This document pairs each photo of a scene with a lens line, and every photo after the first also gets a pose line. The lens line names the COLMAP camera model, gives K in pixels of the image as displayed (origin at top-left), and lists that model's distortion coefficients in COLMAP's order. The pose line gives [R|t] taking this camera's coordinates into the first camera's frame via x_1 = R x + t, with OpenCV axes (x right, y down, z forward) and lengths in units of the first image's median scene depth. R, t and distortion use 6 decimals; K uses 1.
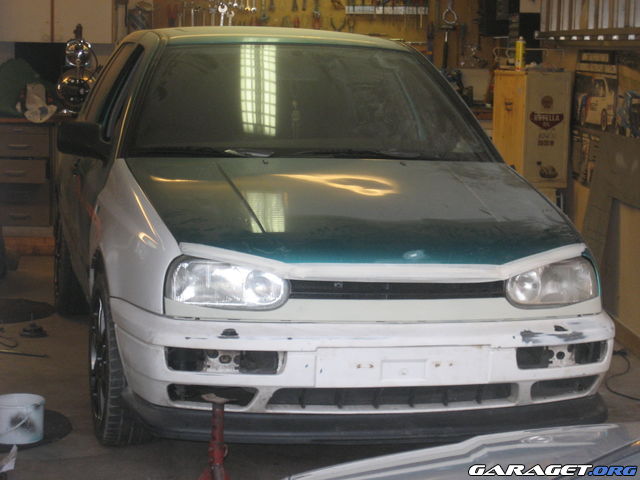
lens RADIAL K [[1453.2, 0, 320.0], [0, 1453.2, 240.0], [0, 0, 1]] dist [-0.027502, -0.166515]
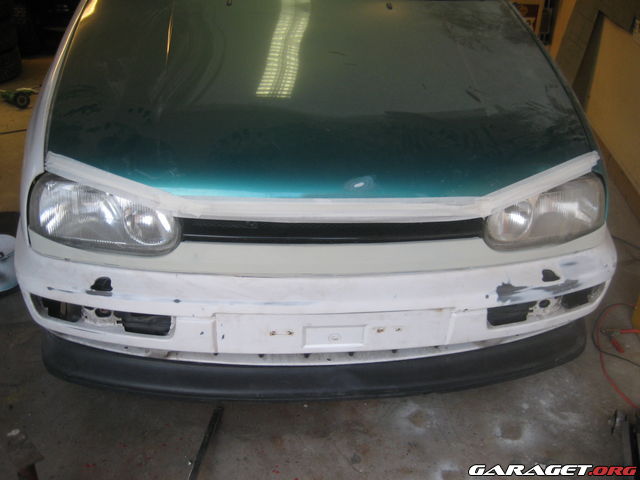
lens RADIAL K [[648.9, 0, 320.0], [0, 648.9, 240.0], [0, 0, 1]] dist [-0.137737, 0.172020]
pose [[0.990634, 0.076054, -0.113403, 0.082762], [-0.024353, 0.915612, 0.401325, -0.090394], [0.134356, -0.394804, 0.908889, 0.692415]]
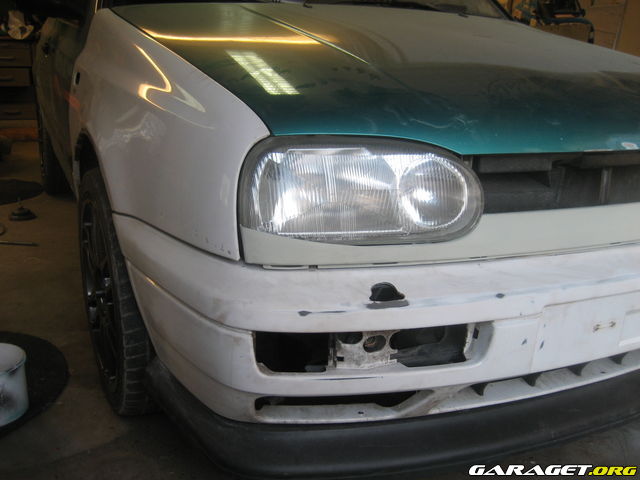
lens RADIAL K [[648.9, 0, 320.0], [0, 648.9, 240.0], [0, 0, 1]] dist [-0.137737, 0.172020]
pose [[0.976619, -0.064104, 0.205197, -0.122407], [0.026994, 0.983519, 0.178776, 0.006097], [-0.213275, -0.169057, 0.962254, 0.765109]]
